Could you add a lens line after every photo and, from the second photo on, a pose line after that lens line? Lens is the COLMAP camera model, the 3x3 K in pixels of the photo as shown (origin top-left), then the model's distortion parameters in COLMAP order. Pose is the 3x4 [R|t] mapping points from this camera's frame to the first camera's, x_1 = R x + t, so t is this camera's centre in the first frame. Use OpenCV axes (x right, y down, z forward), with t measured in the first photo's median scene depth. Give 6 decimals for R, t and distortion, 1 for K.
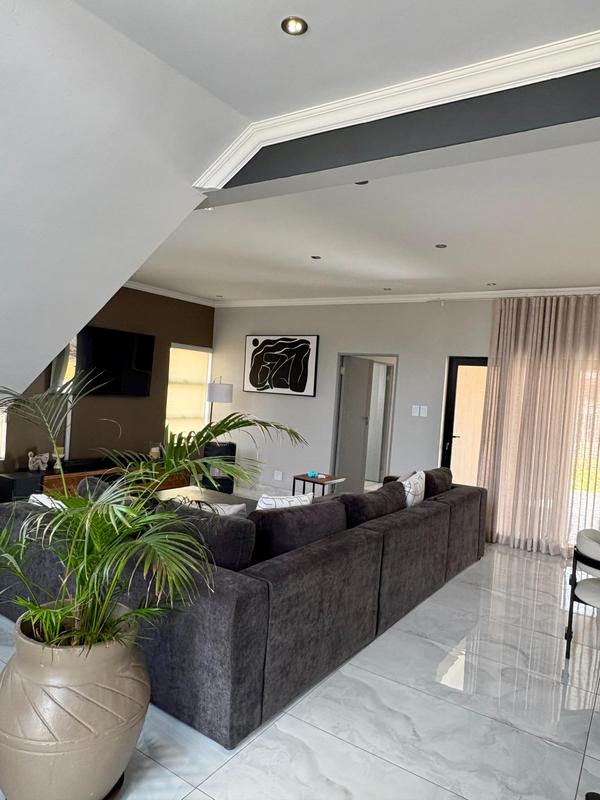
lens RADIAL K [[538.1, 0, 299.1], [0, 538.1, 399.7], [0, 0, 1]] dist [0.000714, -0.000007]
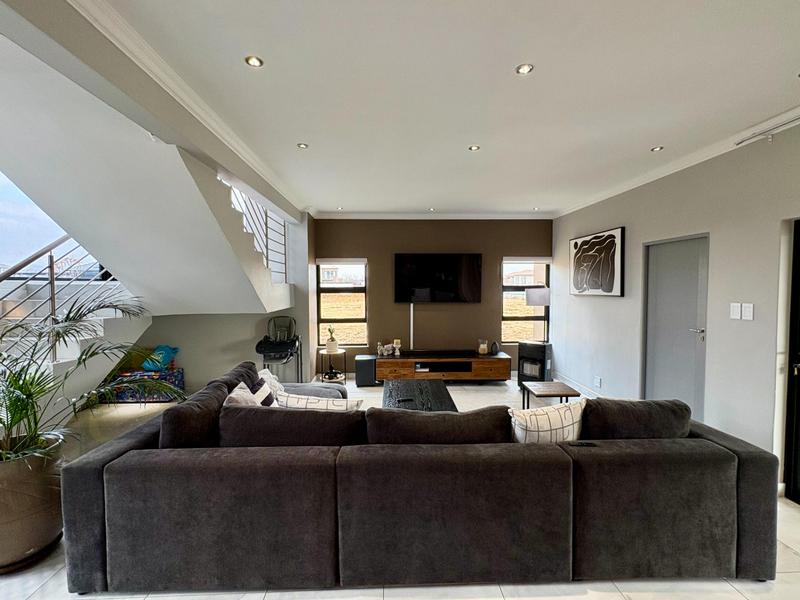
lens RADIAL K [[379.0, 0, 401.5], [0, 379.0, 300.3], [0, 0, 1]] dist [-0.003054, -0.000221]
pose [[0.595804, -0.036479, -0.802301, 0.305149], [0.018595, 0.999327, -0.031628, 0.012766], [0.802915, 0.003925, 0.596081, 0.334778]]
